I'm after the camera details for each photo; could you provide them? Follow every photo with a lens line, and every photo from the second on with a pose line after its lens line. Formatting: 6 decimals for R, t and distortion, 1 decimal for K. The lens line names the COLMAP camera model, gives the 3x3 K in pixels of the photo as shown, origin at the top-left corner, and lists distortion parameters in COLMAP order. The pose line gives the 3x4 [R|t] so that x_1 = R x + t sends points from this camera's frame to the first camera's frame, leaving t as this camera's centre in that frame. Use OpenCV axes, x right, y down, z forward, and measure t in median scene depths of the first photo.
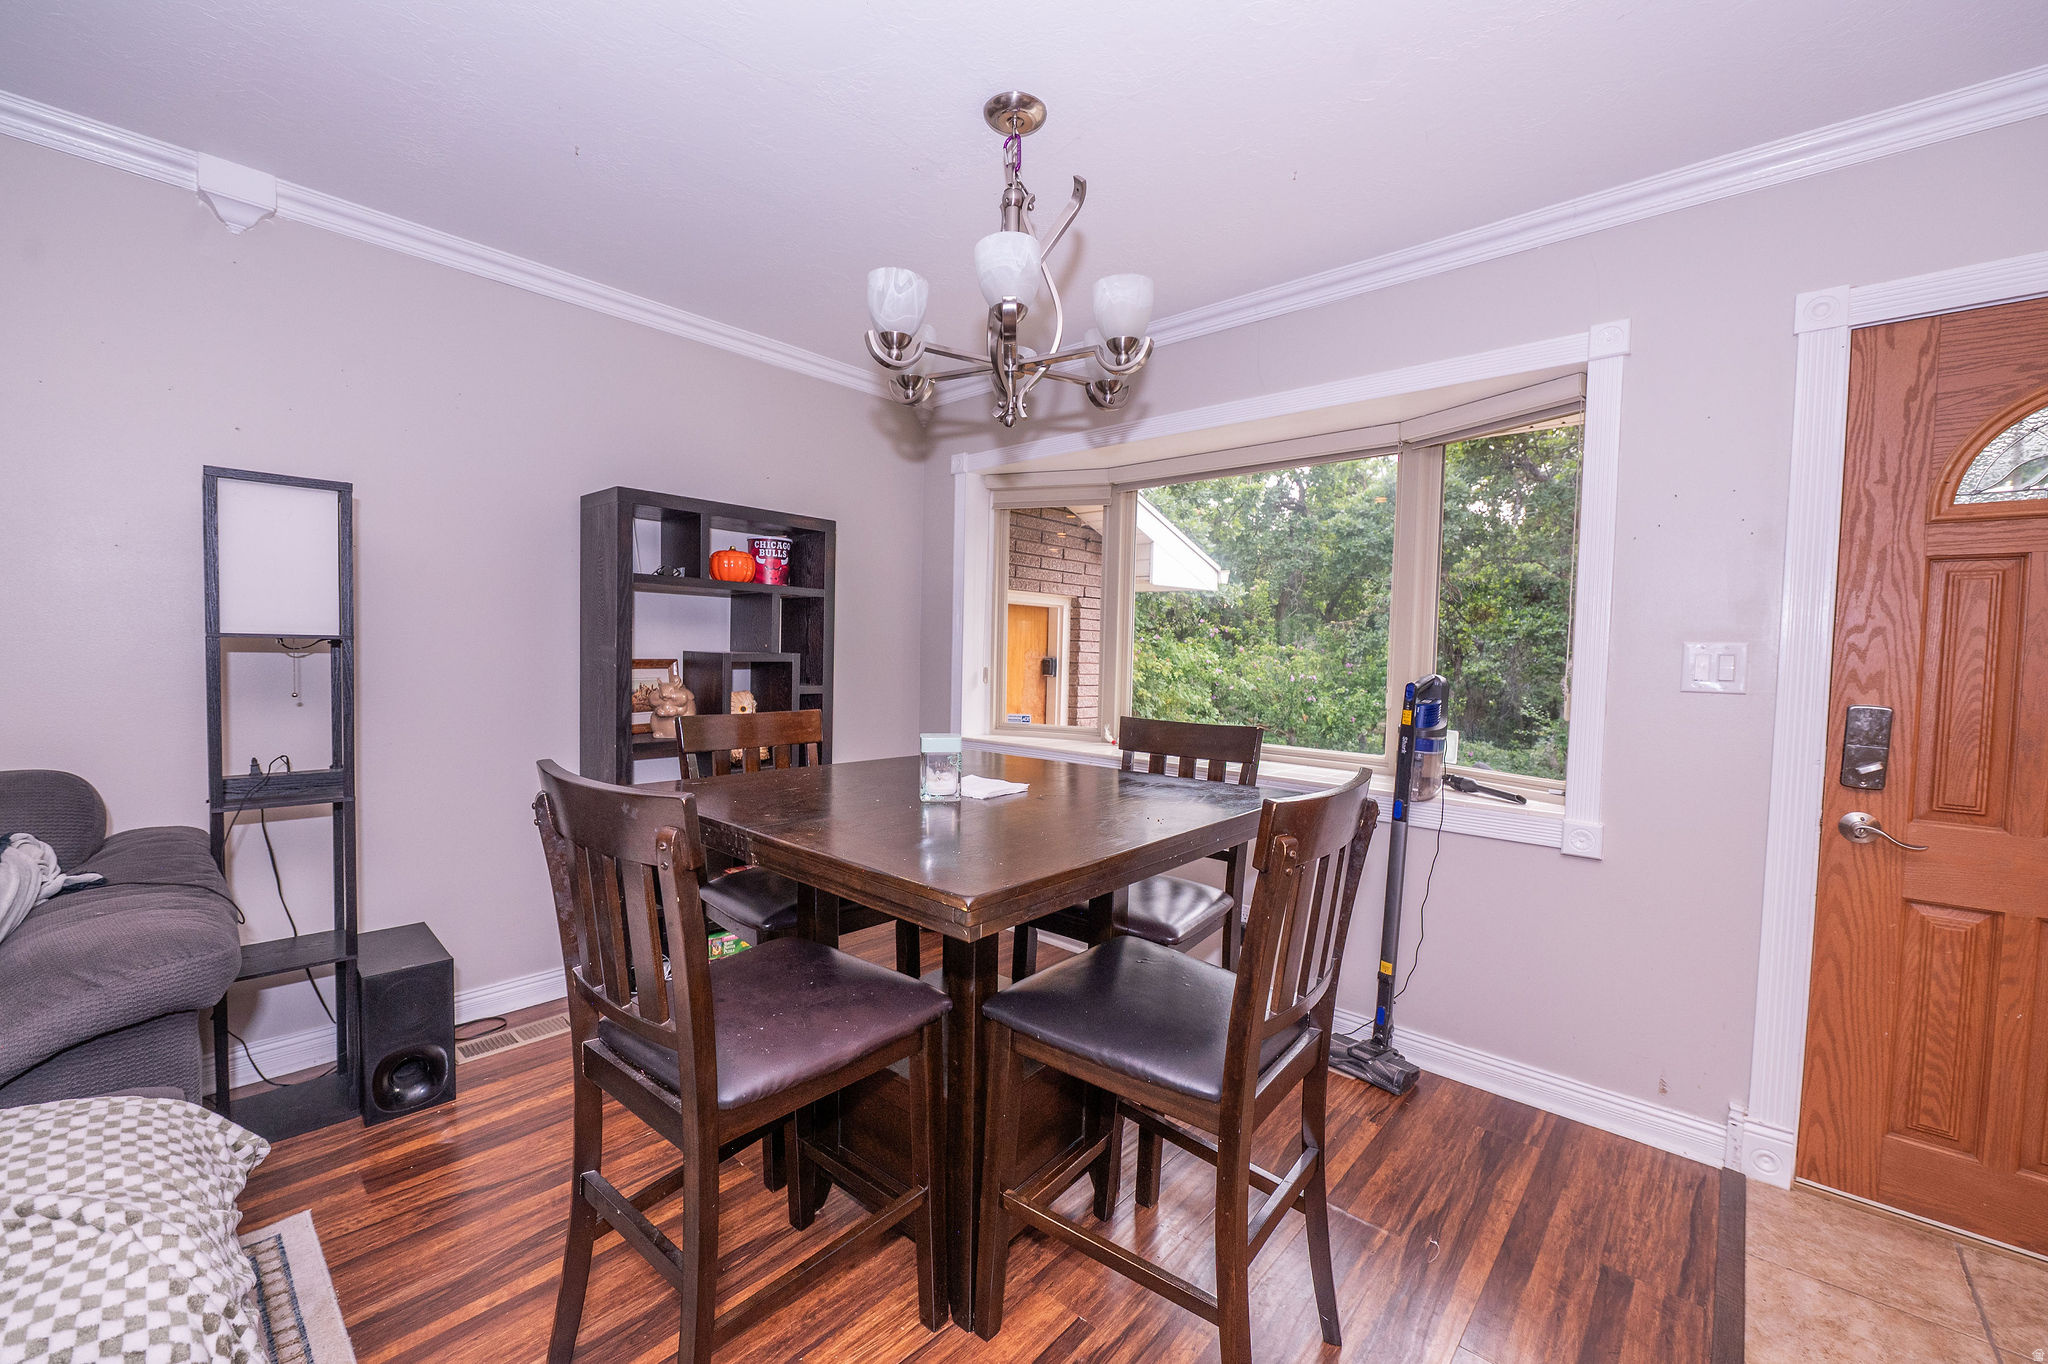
lens RADIAL K [[819.1, 0, 1022.7], [0, 819.1, 686.4], [0, 0, 1]] dist [-0.013487, 0.000203]
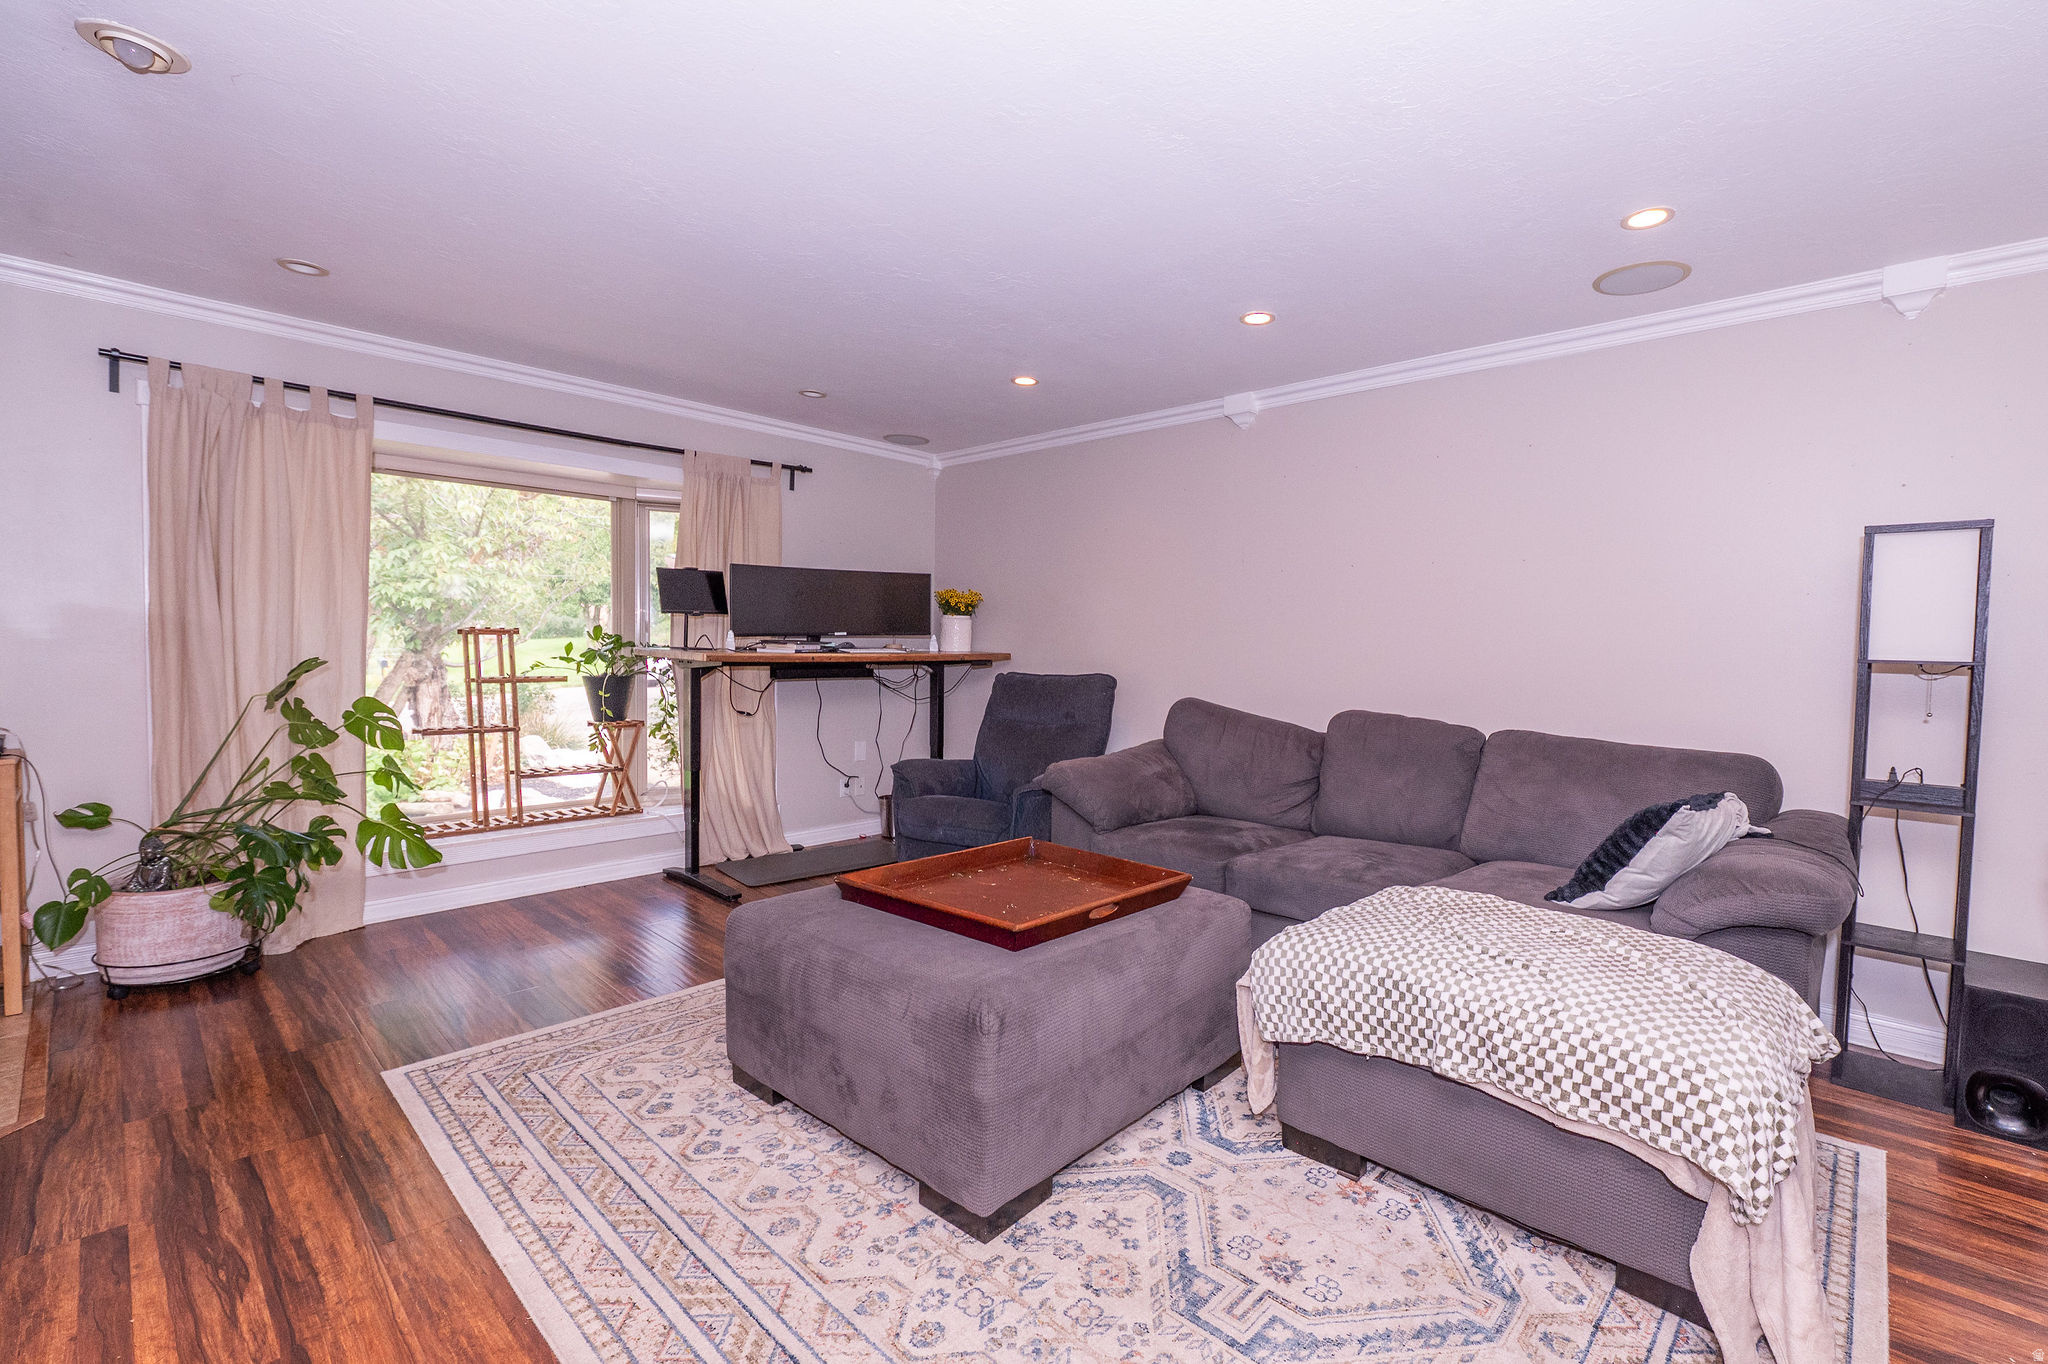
lens RADIAL K [[882.7, 0, 1111.4], [0, 882.7, 678.3], [0, 0, 1]] dist [-0.015891, -0.000441]
pose [[0.020378, 0.016446, -0.999657, 0.305367], [-0.065117, 0.997764, 0.015088, 0.016288], [0.997670, 0.064787, 0.021404, -0.173864]]
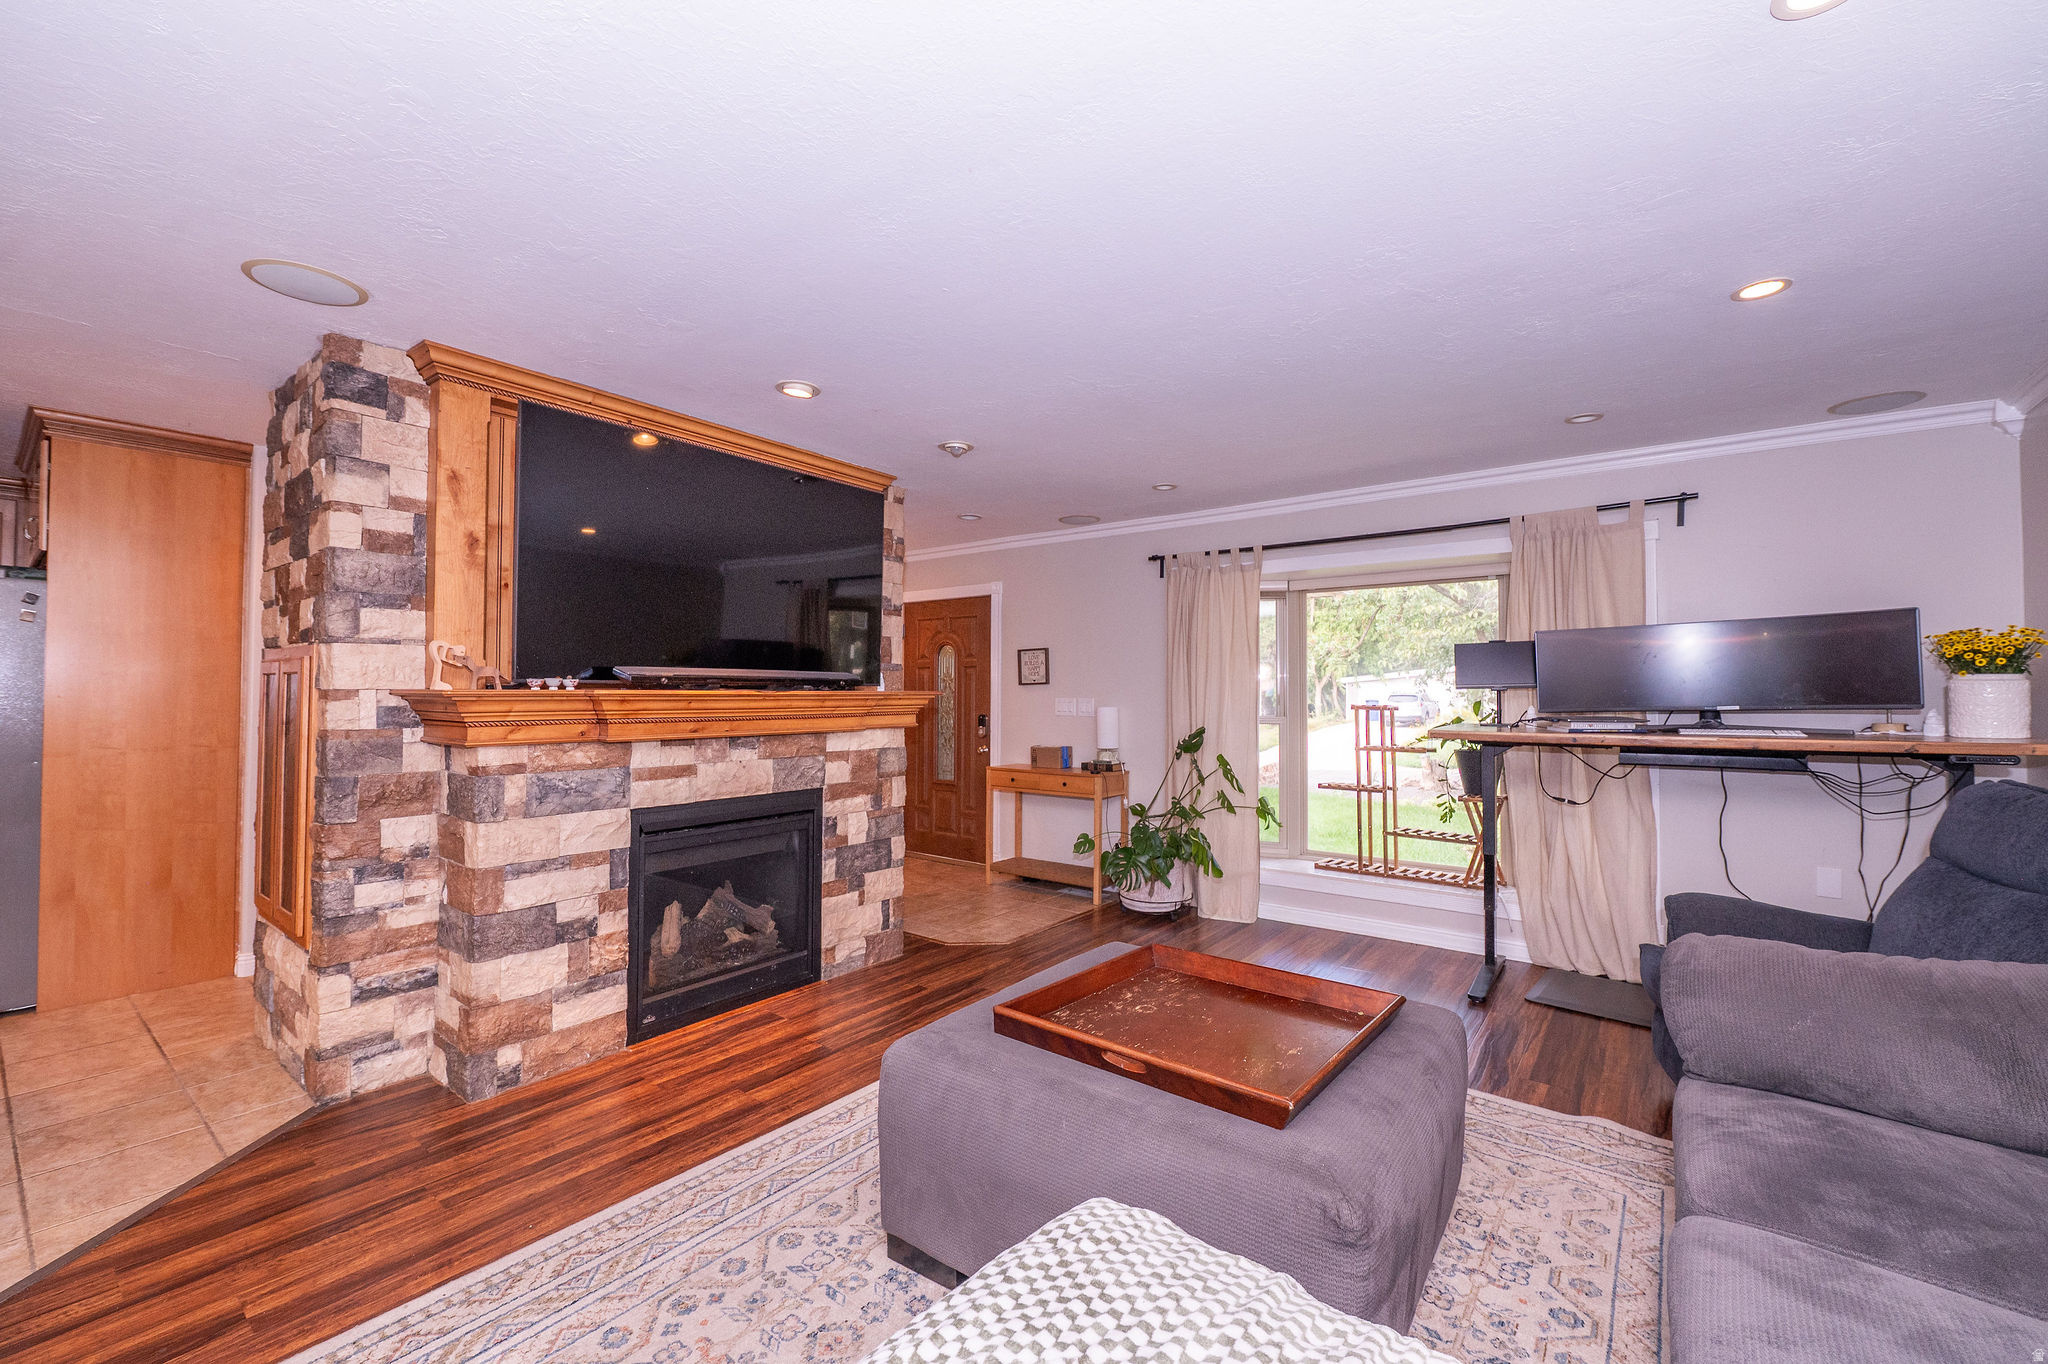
lens RADIAL K [[825.7, 0, 1019.7], [0, 825.7, 675.8], [0, 0, 1]] dist [-0.011234, -0.000668]
pose [[-0.997062, -0.029308, -0.070774, -0.670192], [-0.030944, 0.999276, 0.022134, -0.084972], [0.070074, 0.024259, -0.997247, 0.715933]]
